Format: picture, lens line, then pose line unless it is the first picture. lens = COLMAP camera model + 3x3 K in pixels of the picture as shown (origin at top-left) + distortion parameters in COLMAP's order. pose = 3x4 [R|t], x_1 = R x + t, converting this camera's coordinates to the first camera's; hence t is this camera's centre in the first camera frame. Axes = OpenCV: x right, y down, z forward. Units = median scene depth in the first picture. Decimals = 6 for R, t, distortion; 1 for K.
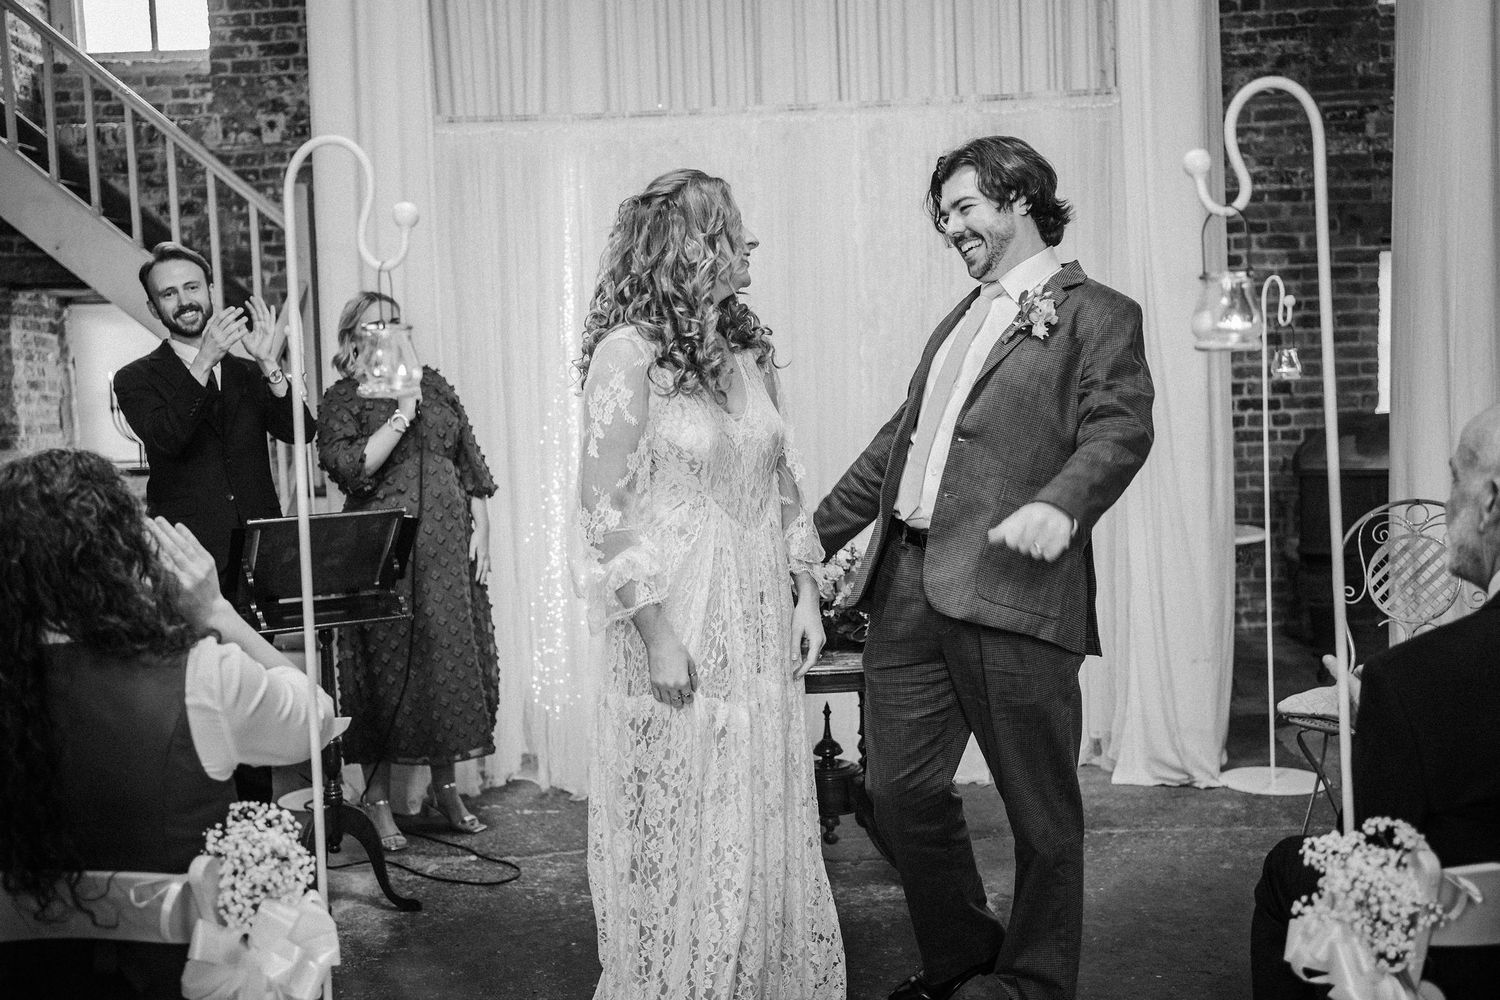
lens RADIAL K [[1437.4, 0, 740.1], [0, 1437.4, 493.4], [0, 0, 1]] dist [-0.005699, 0.033185]
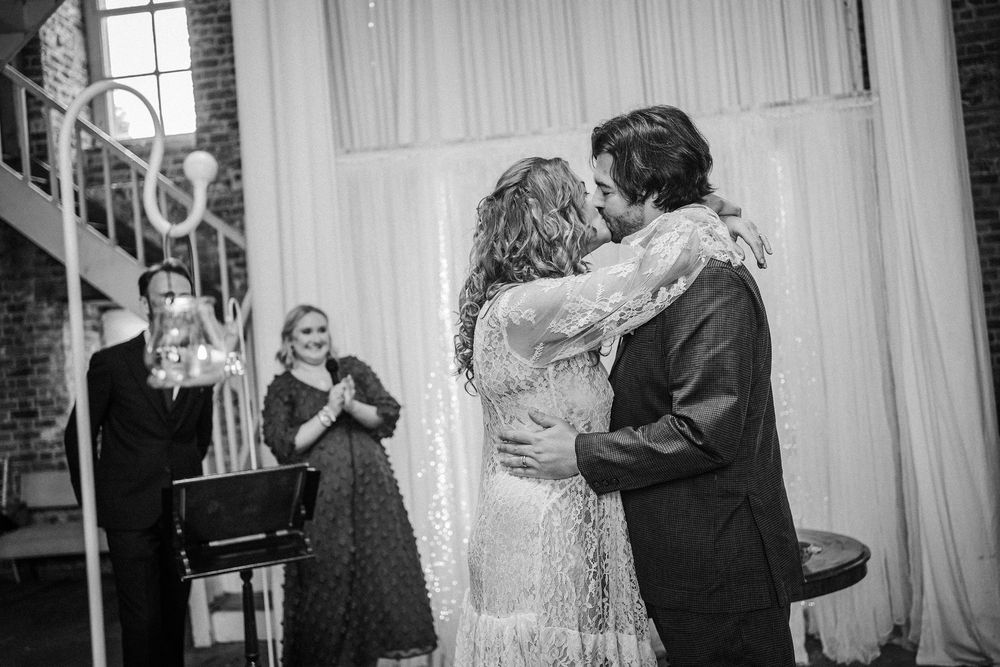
lens RADIAL K [[897.0, 0, 500.0], [0, 897.0, 333.5], [0, 0, 1]] dist [-0.002934, 0.009061]
pose [[0.995604, -0.051504, -0.078226, -0.009619], [0.044527, 0.995085, -0.088454, -0.017464], [0.082397, 0.084582, 0.993004, 0.203963]]
